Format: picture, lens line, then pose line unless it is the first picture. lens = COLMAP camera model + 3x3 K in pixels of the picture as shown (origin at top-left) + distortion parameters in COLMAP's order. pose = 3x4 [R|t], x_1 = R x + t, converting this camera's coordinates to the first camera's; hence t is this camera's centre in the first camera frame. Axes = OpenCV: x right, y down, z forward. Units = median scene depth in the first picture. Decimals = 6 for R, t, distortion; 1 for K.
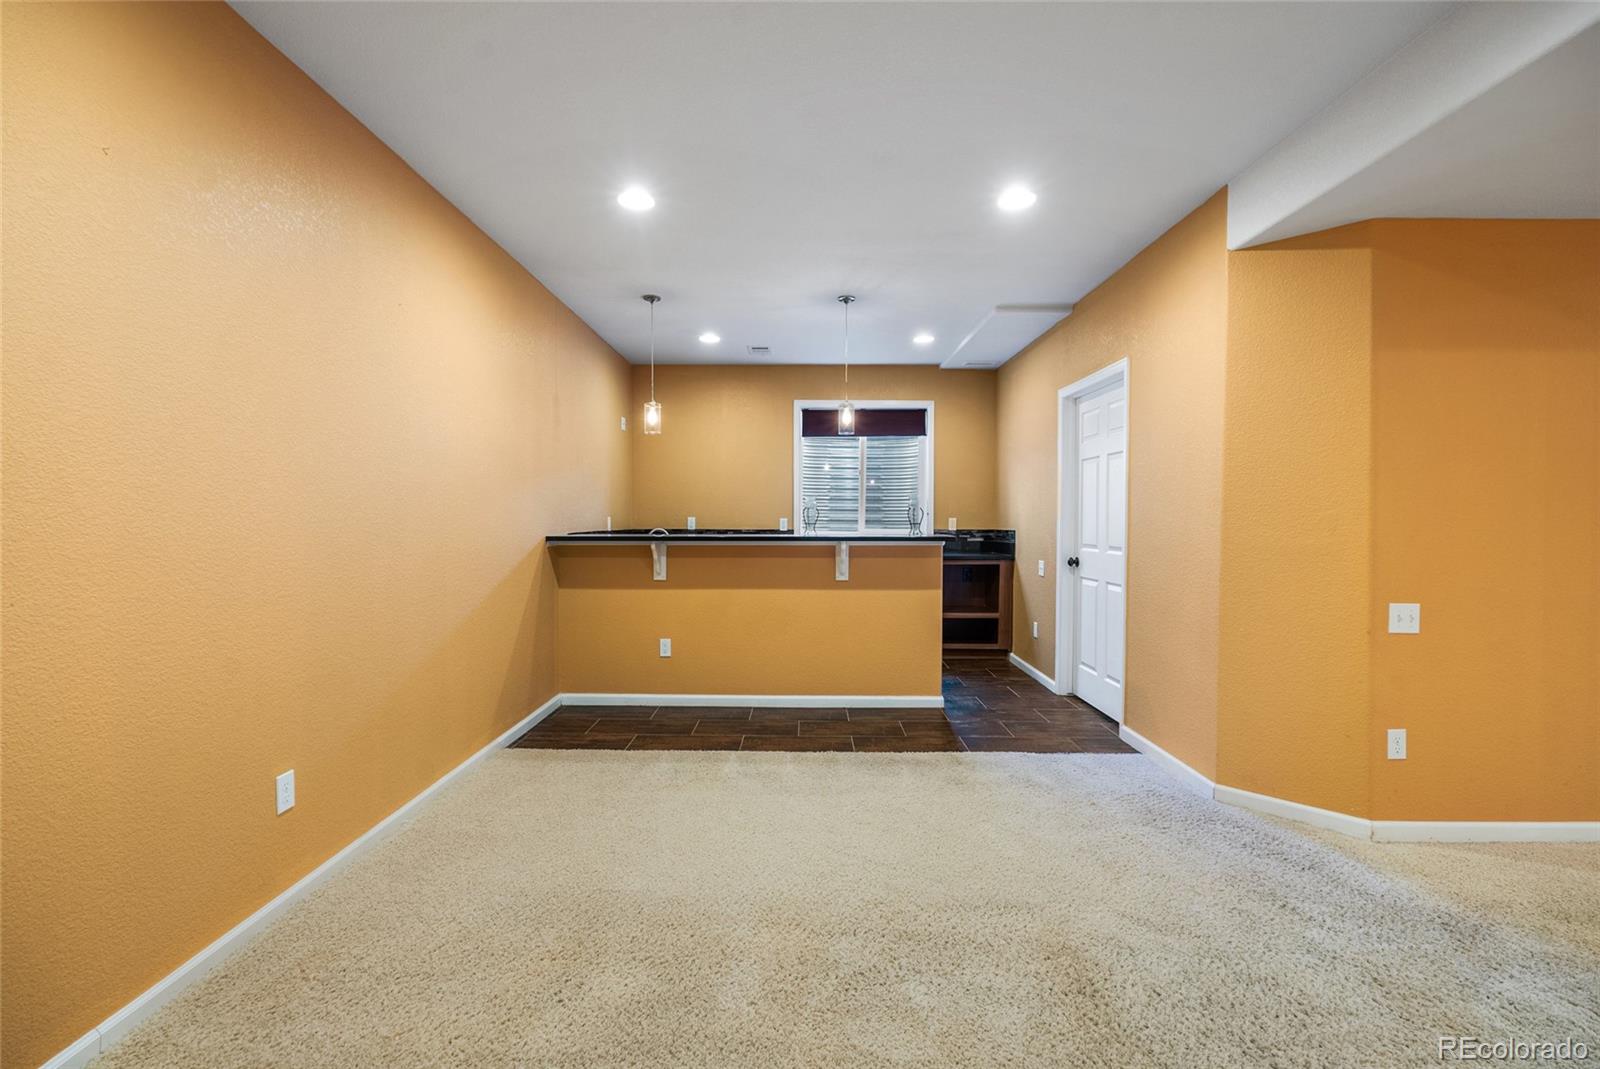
lens RADIAL K [[712.5, 0, 798.0], [0, 712.5, 533.3], [0, 0, 1]] dist [-0.003047, 0.001791]
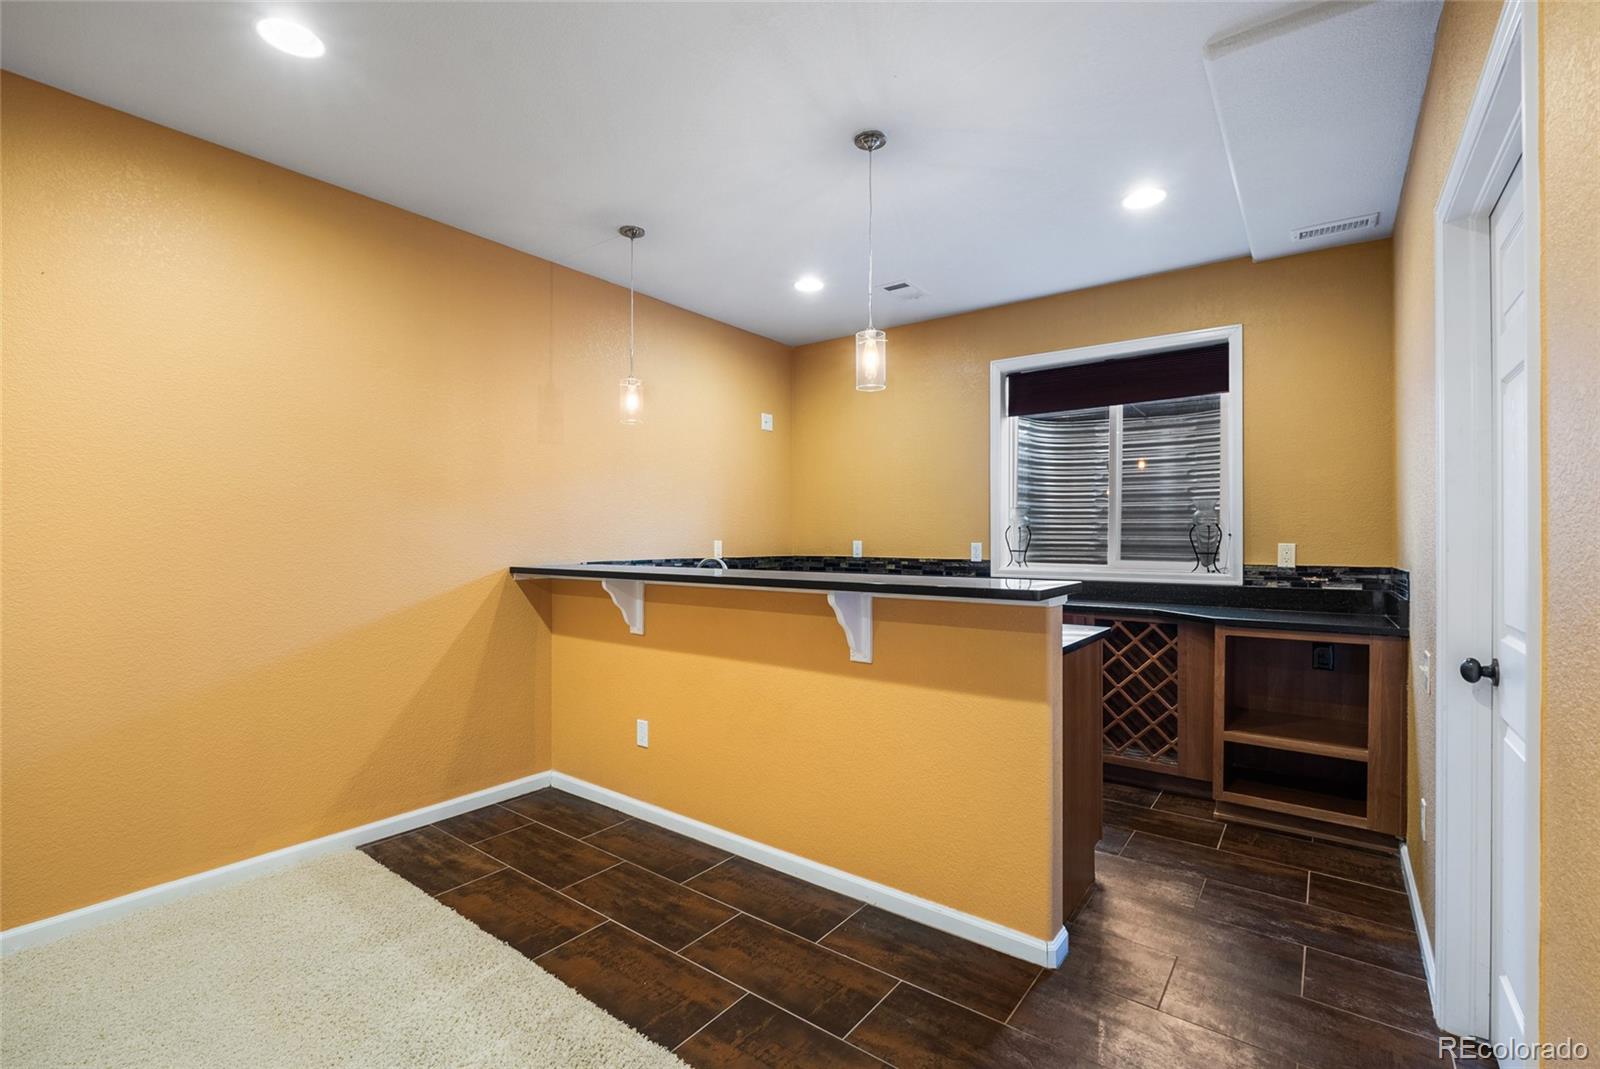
lens RADIAL K [[712.5, 0, 798.6], [0, 712.5, 531.6], [0, 0, 1]] dist [-0.003047, 0.001791]
pose [[0.801295, -0.004962, -0.598249, 0.348451], [-0.012451, 0.999611, -0.024967, -0.017972], [0.598140, 0.027455, 0.800921, 0.542955]]
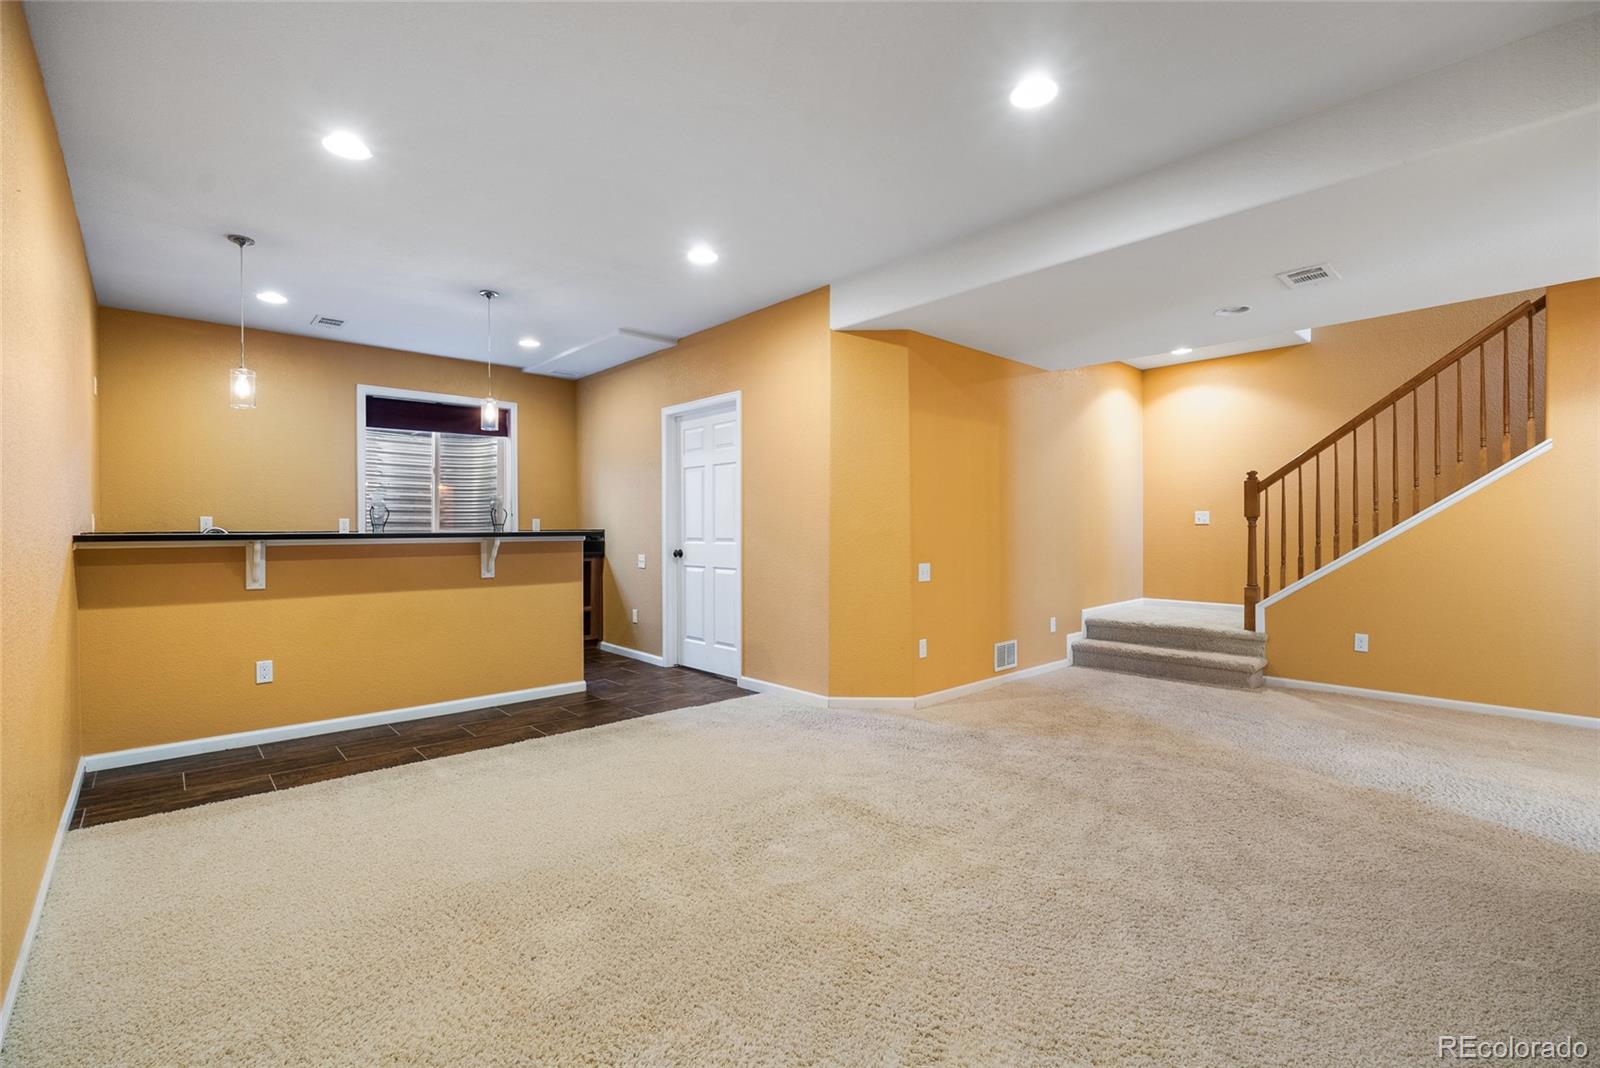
lens RADIAL K [[712.5, 0, 798.4], [0, 712.5, 533.8], [0, 0, 1]] dist [-0.003047, 0.001791]
pose [[0.733525, -0.009477, 0.679596, -0.293311], [0.019757, 0.999778, -0.007383, 0.021367], [-0.679375, 0.018842, 0.733549, -0.014176]]
